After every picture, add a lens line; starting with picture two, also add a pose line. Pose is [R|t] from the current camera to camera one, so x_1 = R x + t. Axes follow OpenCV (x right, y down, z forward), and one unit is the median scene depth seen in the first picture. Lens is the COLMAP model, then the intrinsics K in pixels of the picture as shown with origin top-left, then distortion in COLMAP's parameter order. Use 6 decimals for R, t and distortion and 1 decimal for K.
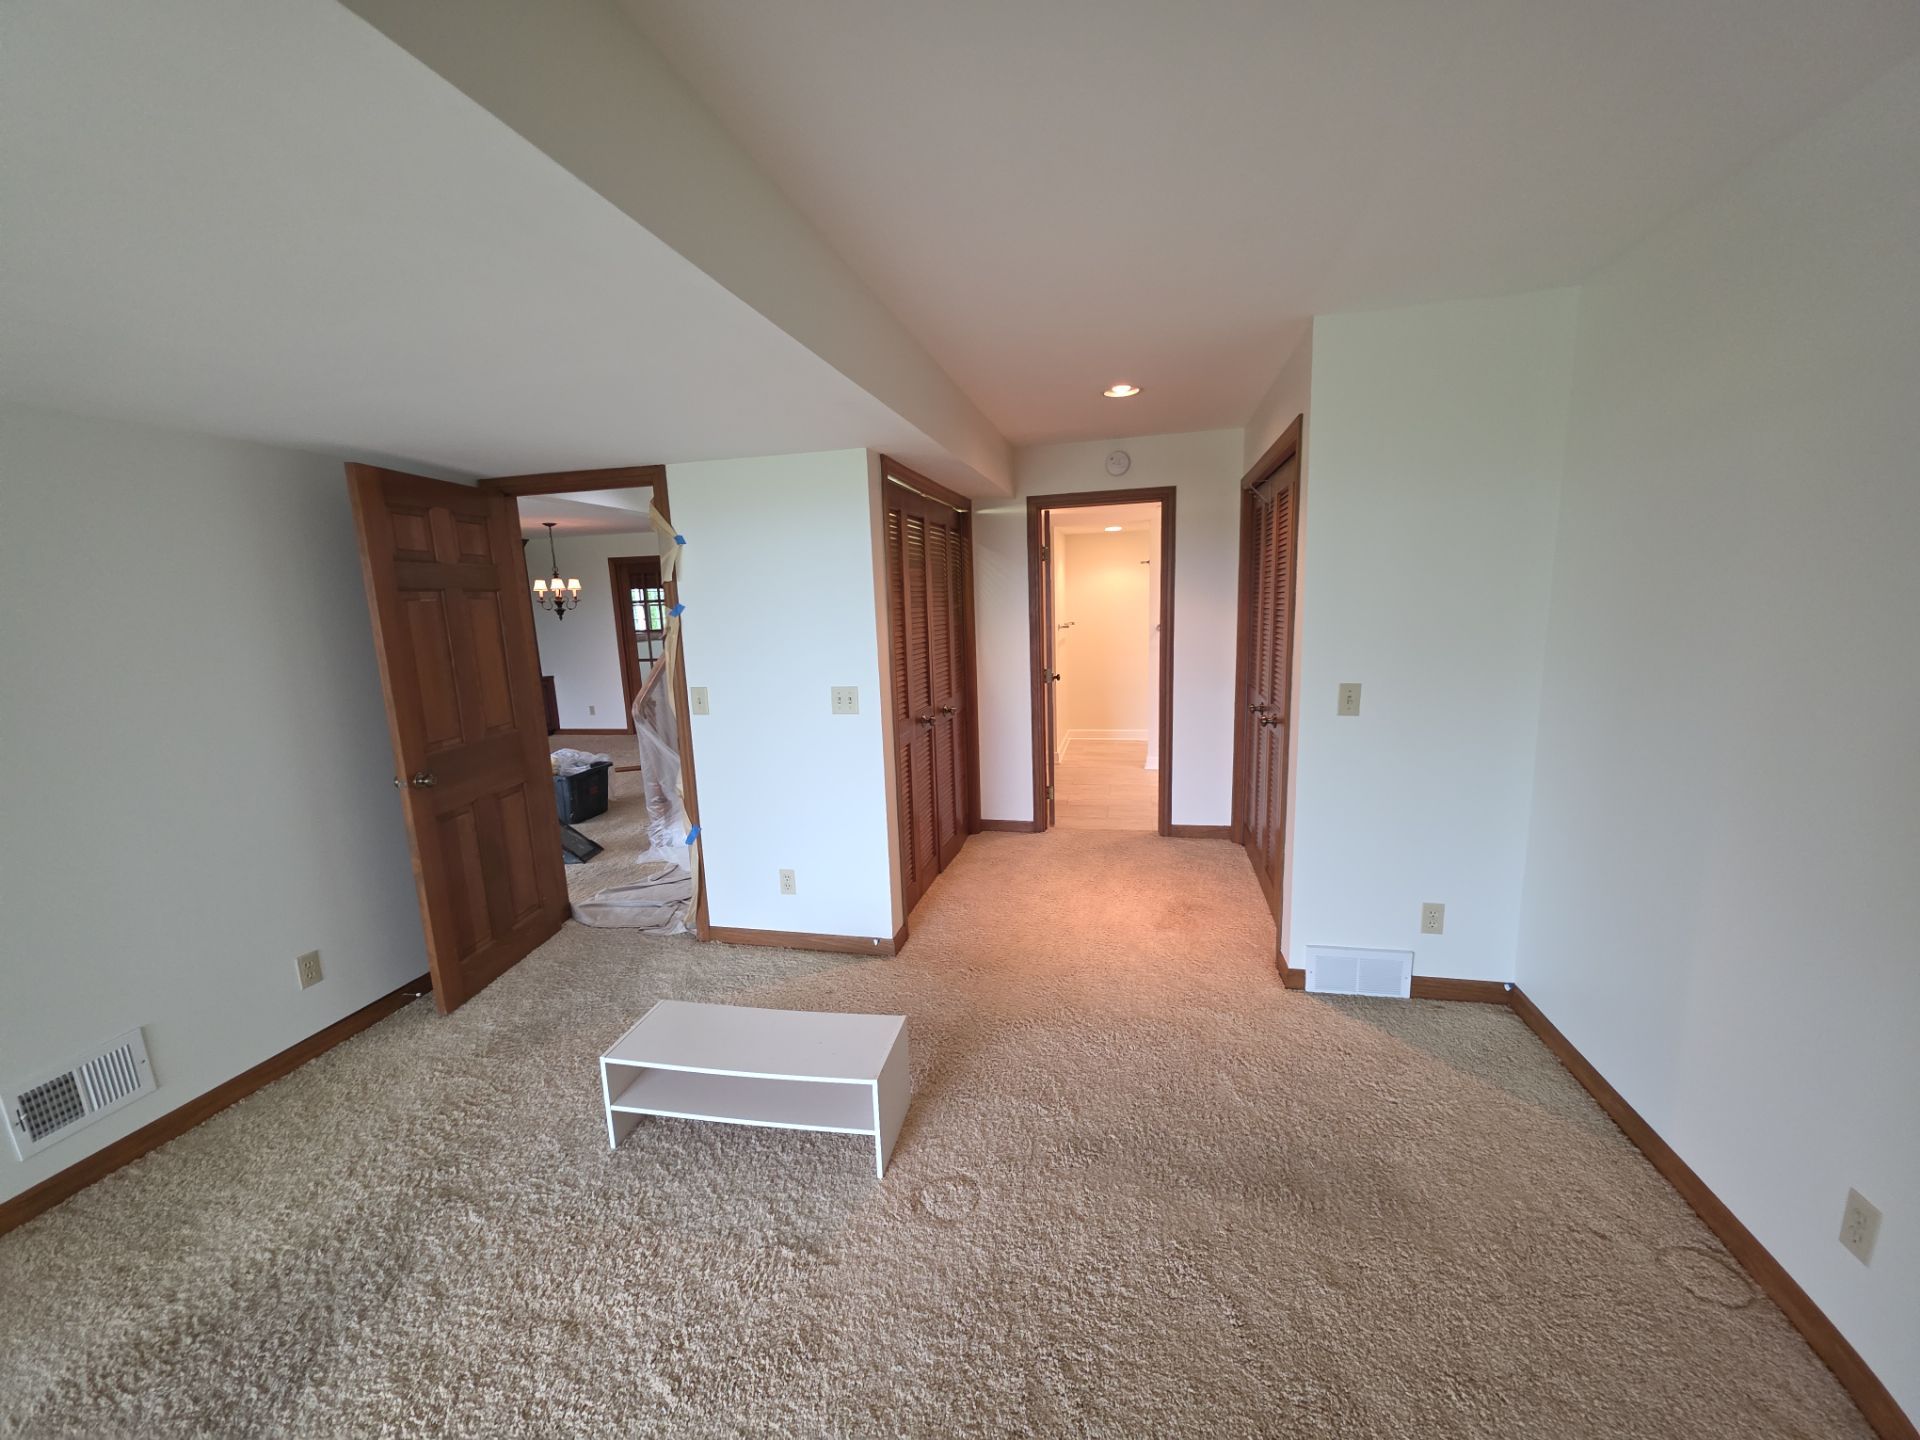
lens RADIAL K [[765.1, 0, 965.9], [0, 765.1, 729.9], [0, 0, 1]] dist [0.003396, -0.004049]
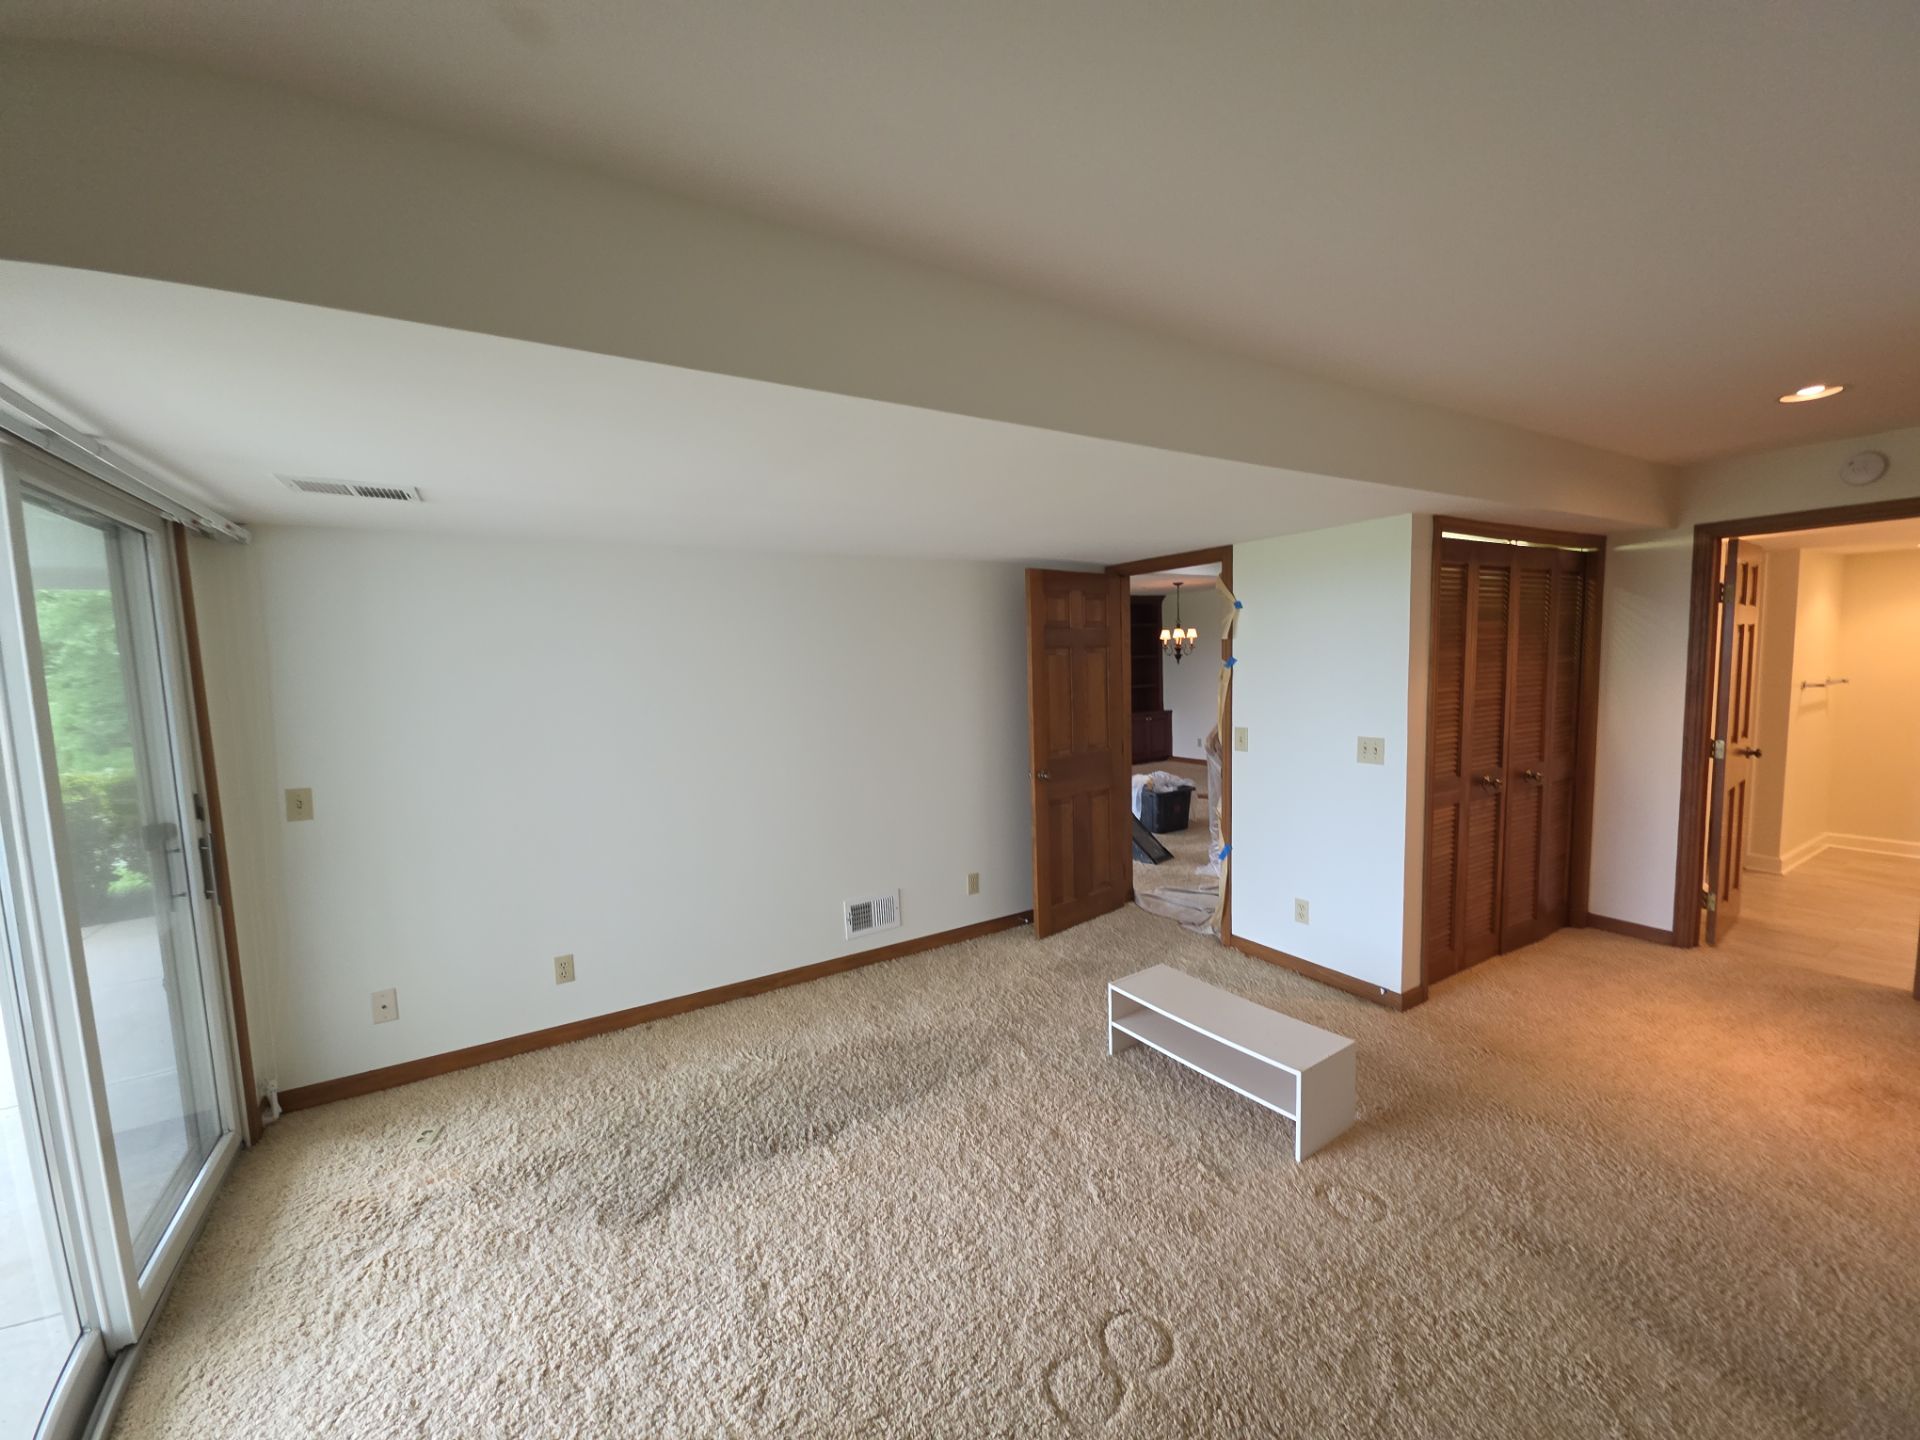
lens RADIAL K [[765.1, 0, 955.7], [0, 765.1, 729.4], [0, 0, 1]] dist [0.003396, -0.004049]
pose [[0.698234, 0.078588, -0.711543, 0.200764], [-0.115902, 0.993252, -0.004033, 0.003240], [0.706425, 0.085285, 0.702631, -0.154243]]
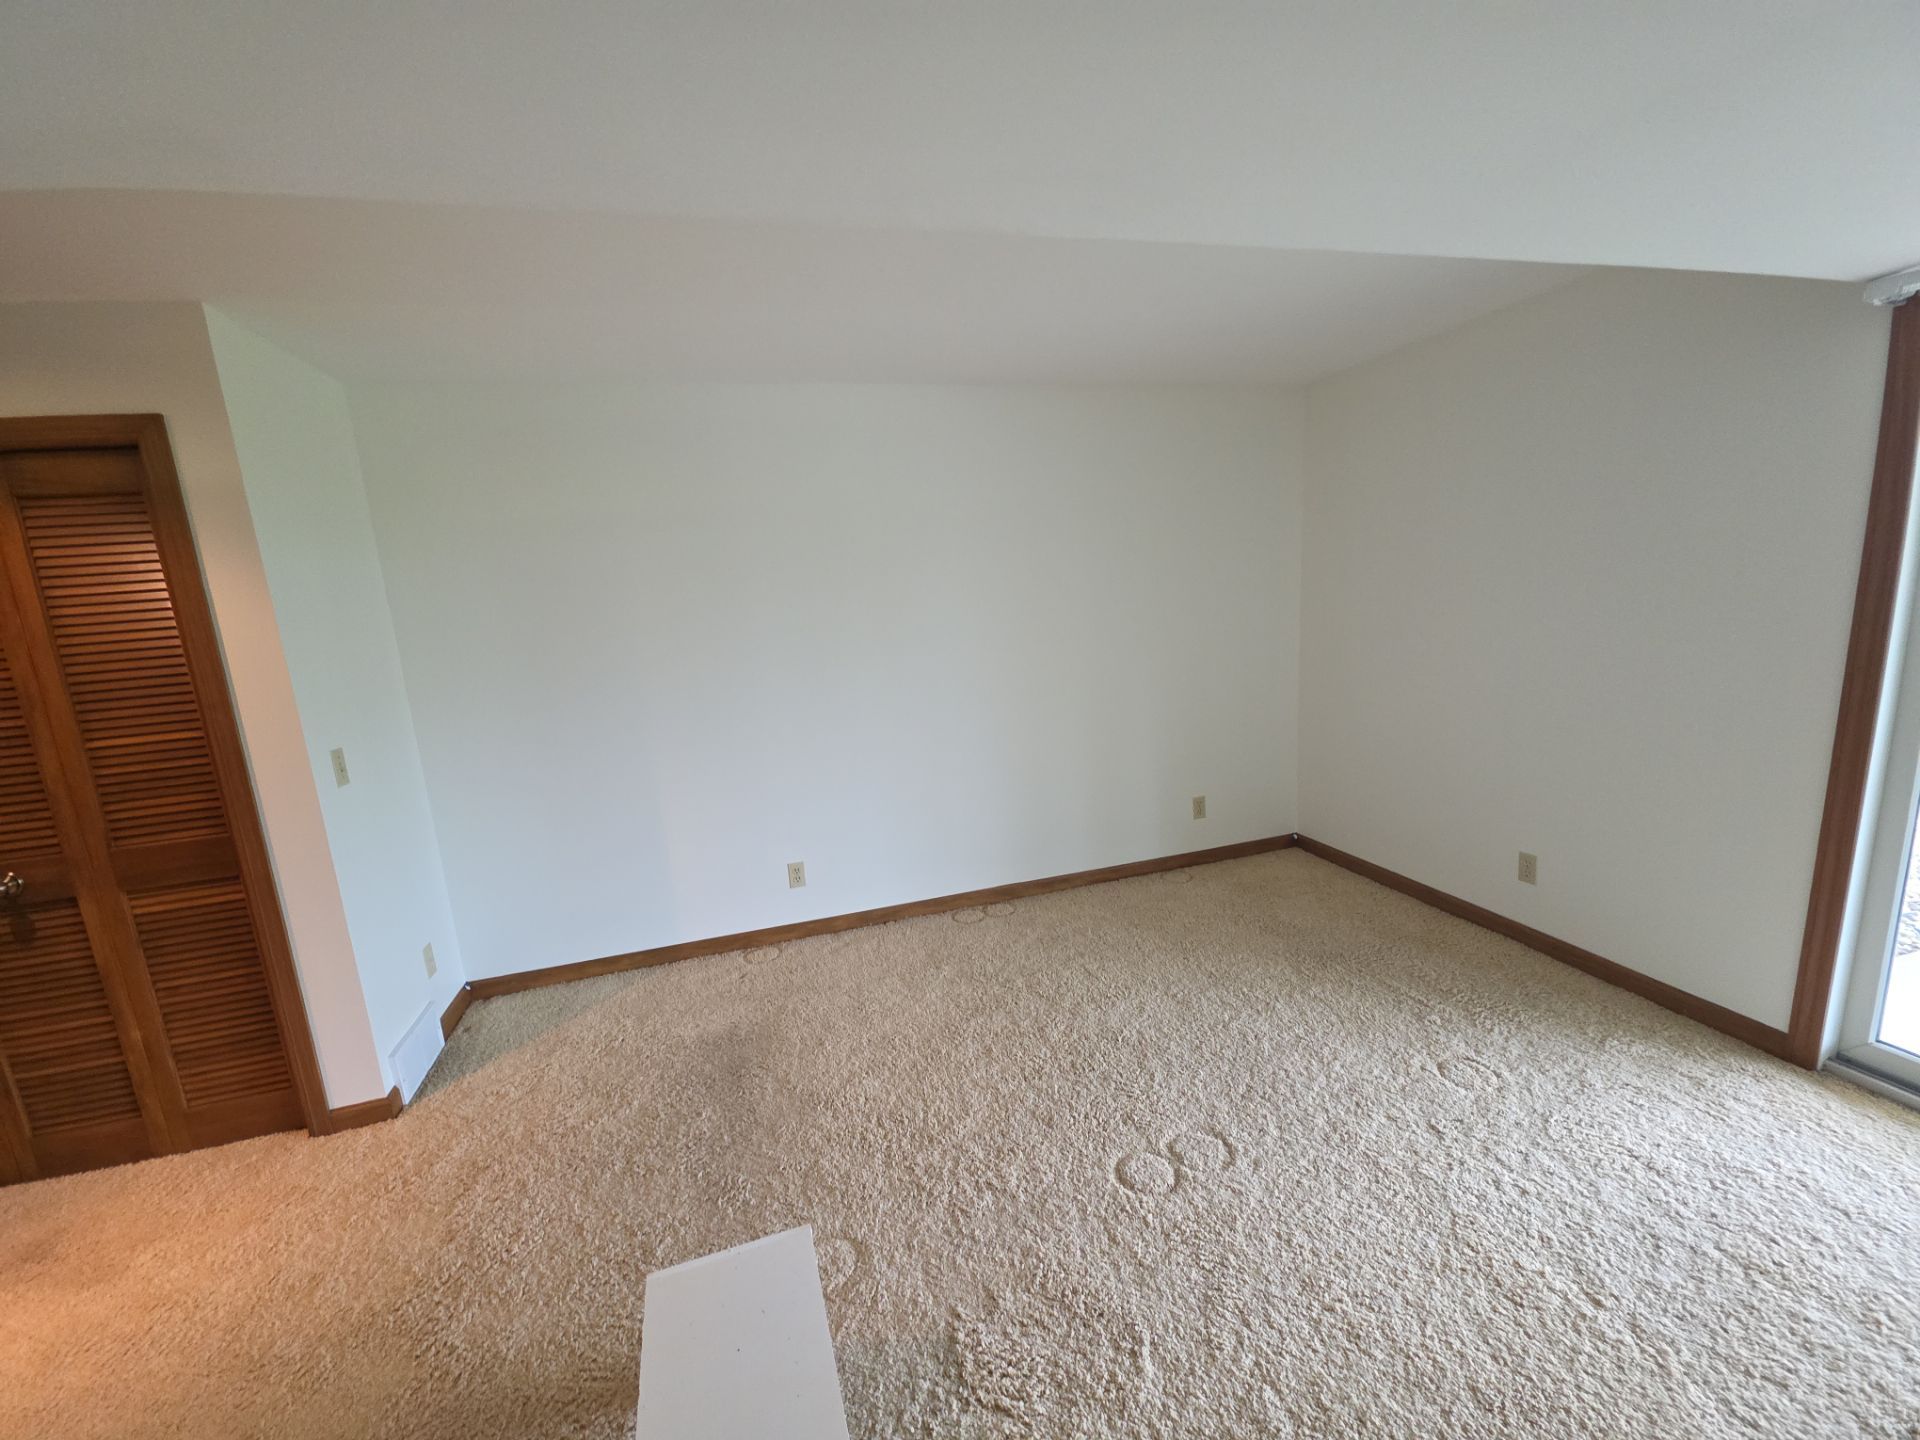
lens RADIAL K [[765.1, 0, 956.4], [0, 765.1, 727.9], [0, 0, 1]] dist [0.003396, -0.004049]
pose [[-0.489913, -0.088689, 0.867248, -0.536351], [0.229757, 0.946505, 0.226585, -0.104244], [-0.840950, 0.310264, -0.443327, 0.699427]]
